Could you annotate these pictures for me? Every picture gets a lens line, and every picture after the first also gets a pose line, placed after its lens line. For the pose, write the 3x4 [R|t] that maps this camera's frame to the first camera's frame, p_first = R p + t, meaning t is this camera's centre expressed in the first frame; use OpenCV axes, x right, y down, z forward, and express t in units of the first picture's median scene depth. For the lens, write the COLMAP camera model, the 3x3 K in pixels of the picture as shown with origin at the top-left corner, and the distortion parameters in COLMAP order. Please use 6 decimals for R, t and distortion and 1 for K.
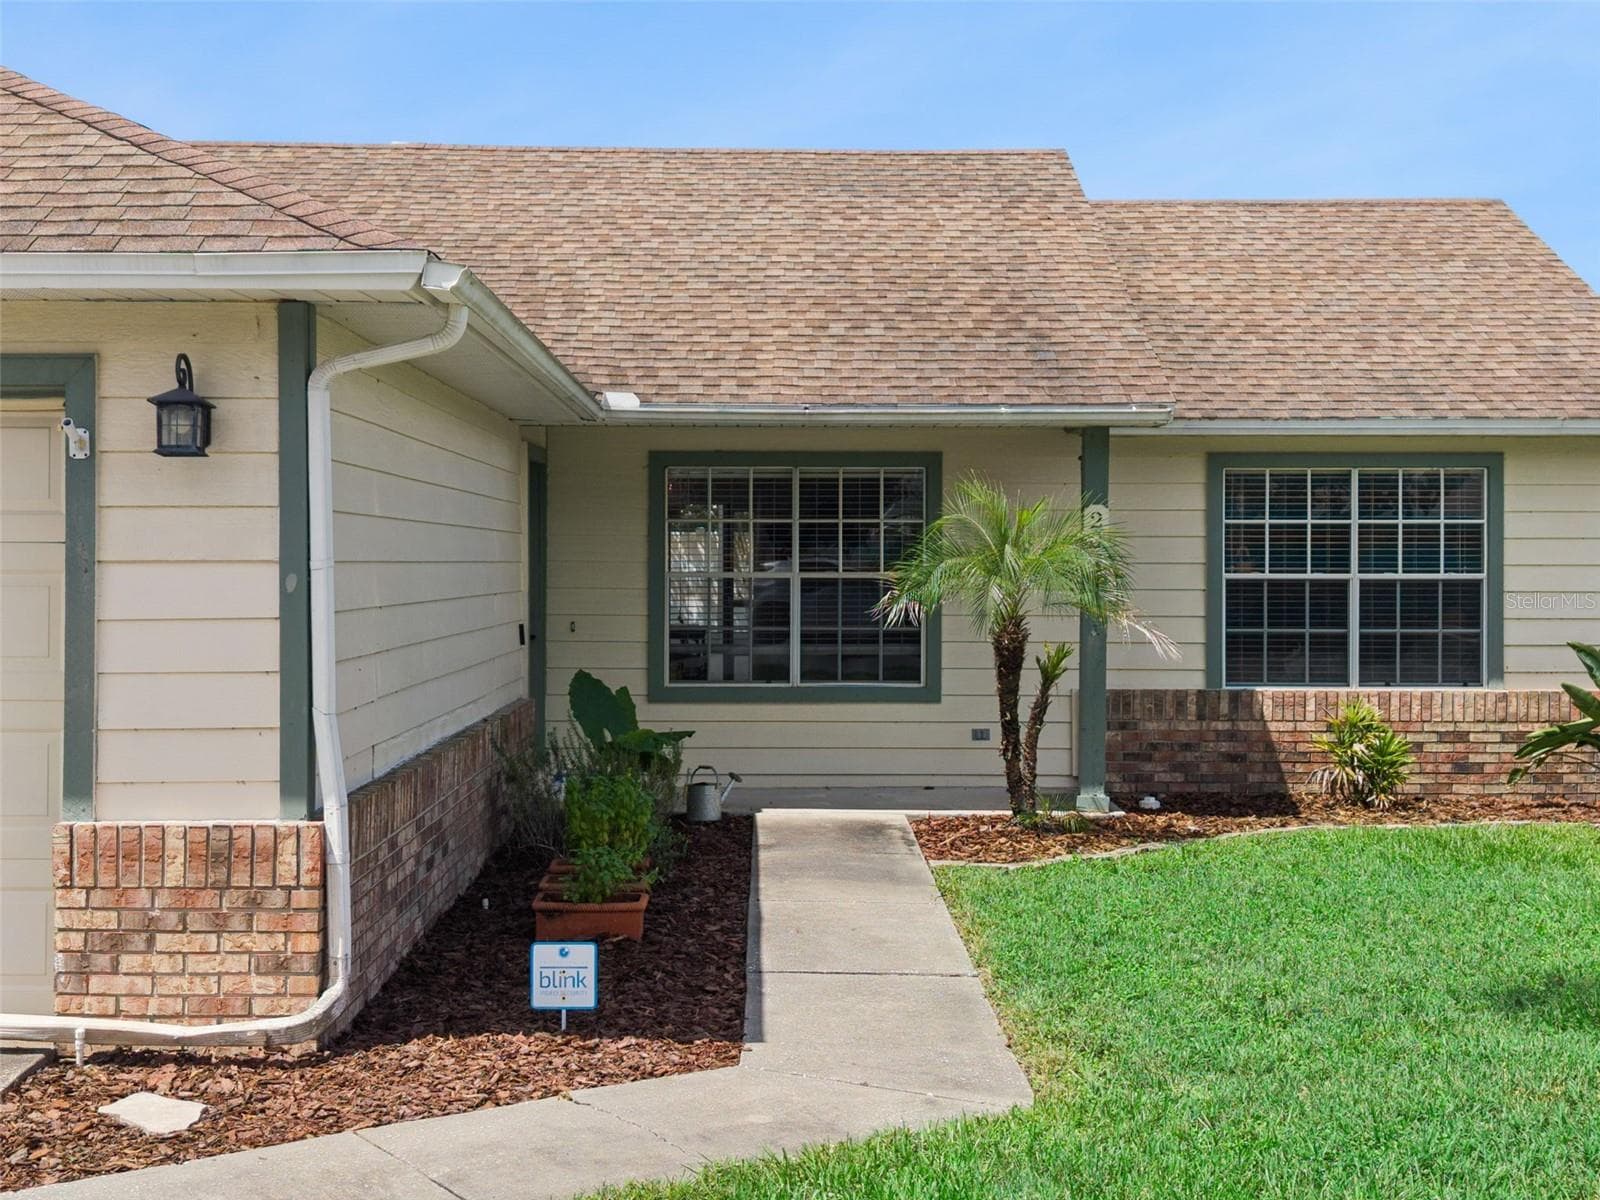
lens RADIAL K [[2124.2, 0, 804.1], [0, 2124.2, 562.1], [0, 0, 1]] dist [0.228185, -0.840654]
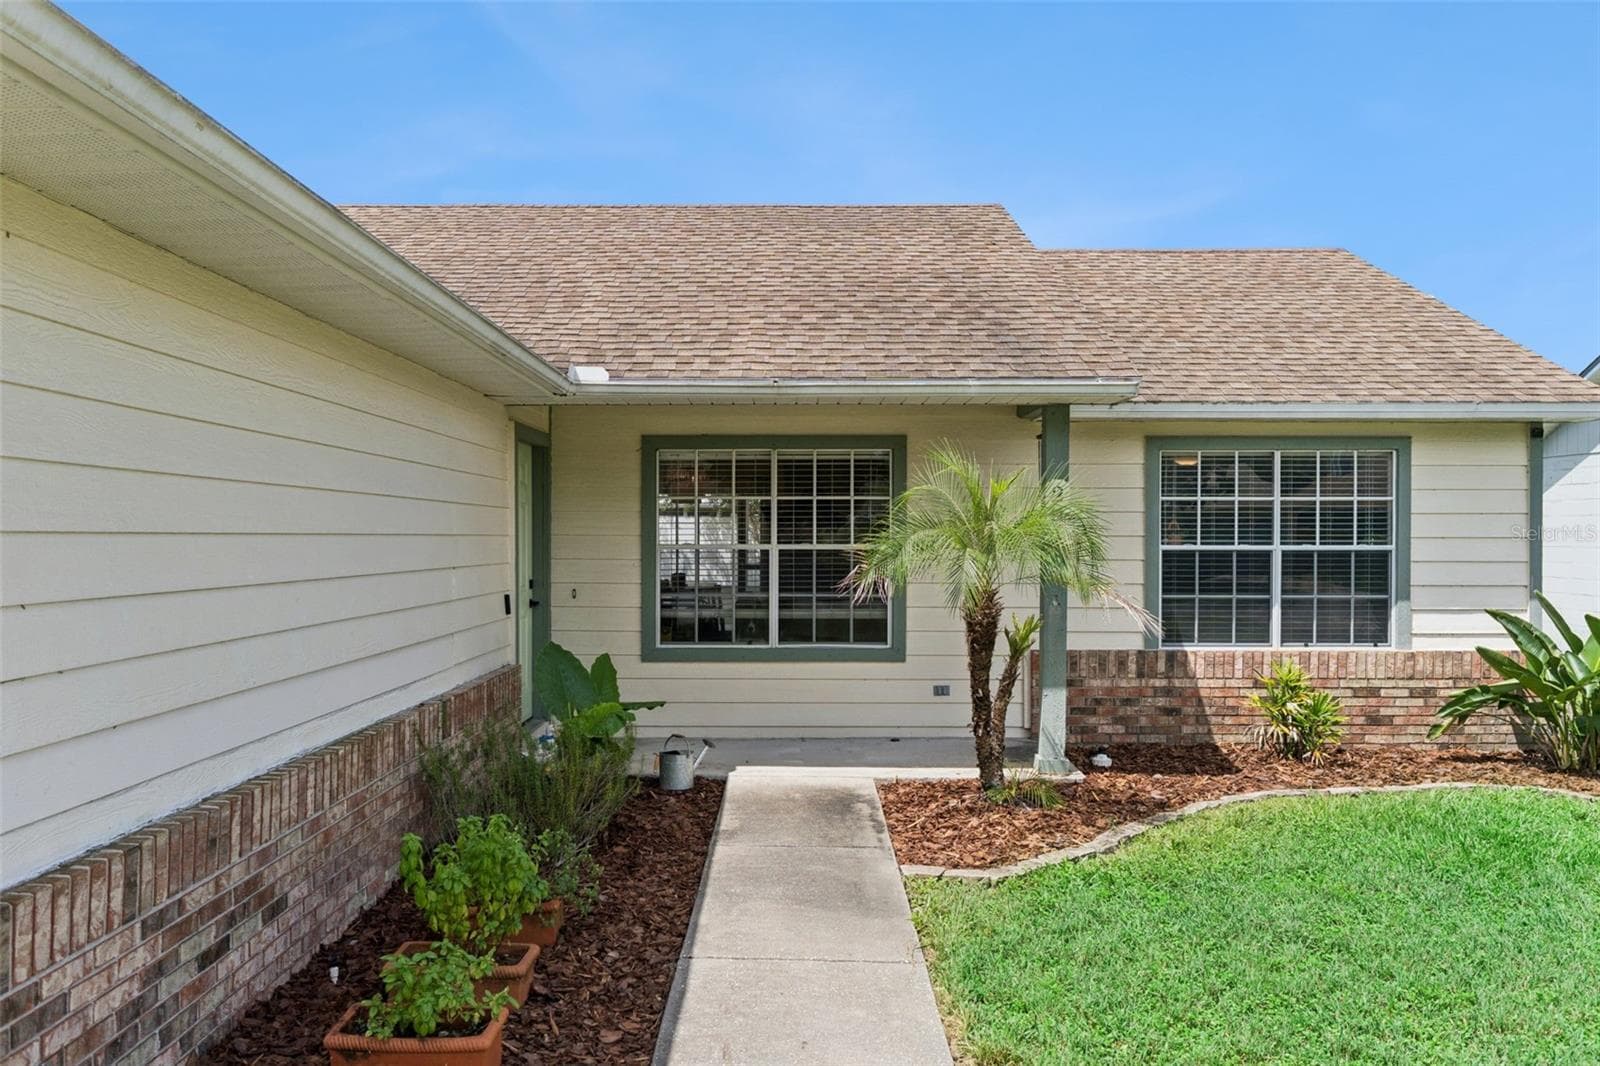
lens RADIAL K [[1157.3, 0, 788.7], [0, 1157.3, 542.7], [0, 0, 1]] dist [-0.002518, -0.001439]
pose [[0.999728, -0.000946, -0.023304, 0.017679], [0.001049, 0.999990, 0.004422, 0.001171], [0.023300, -0.004445, 0.999719, 0.397934]]
